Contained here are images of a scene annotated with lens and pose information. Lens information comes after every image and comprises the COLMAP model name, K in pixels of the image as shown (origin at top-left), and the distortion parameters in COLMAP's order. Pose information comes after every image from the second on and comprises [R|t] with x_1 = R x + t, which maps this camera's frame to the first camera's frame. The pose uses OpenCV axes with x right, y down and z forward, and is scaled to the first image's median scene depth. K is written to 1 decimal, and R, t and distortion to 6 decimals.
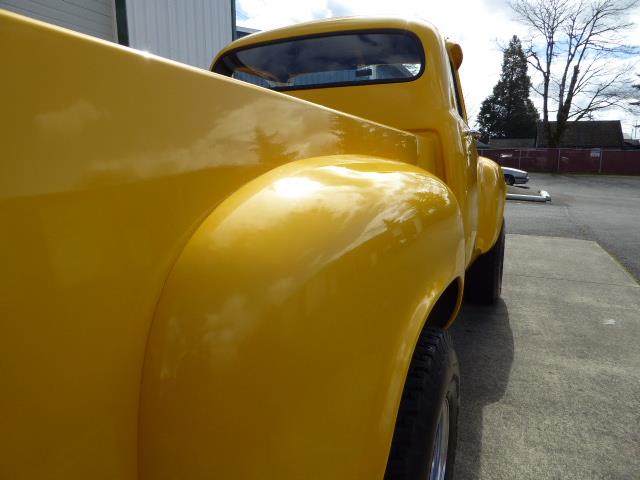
lens RADIAL K [[453.6, 0, 320.0], [0, 453.6, 240.0], [0, 0, 1]] dist [-0.045486, 0.004417]
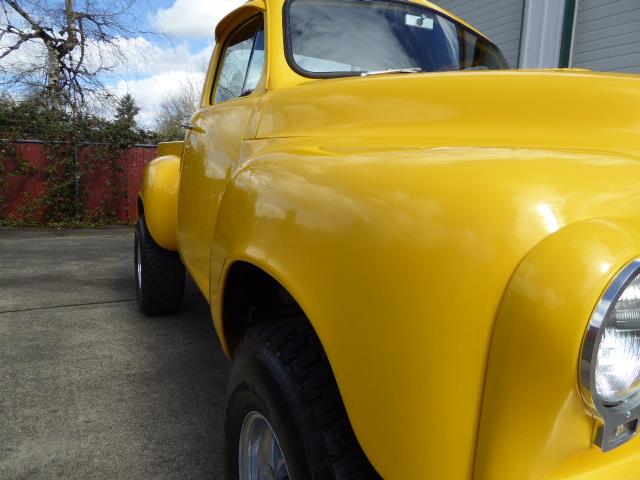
lens RADIAL K [[453.6, 0, 320.0], [0, 453.6, 240.0], [0, 0, 1]] dist [-0.045486, 0.004417]
pose [[-0.623083, 0.055493, -0.780185, 0.950739], [-0.212579, 0.947917, 0.237197, -0.295484], [0.752713, 0.313645, -0.578835, 1.845520]]
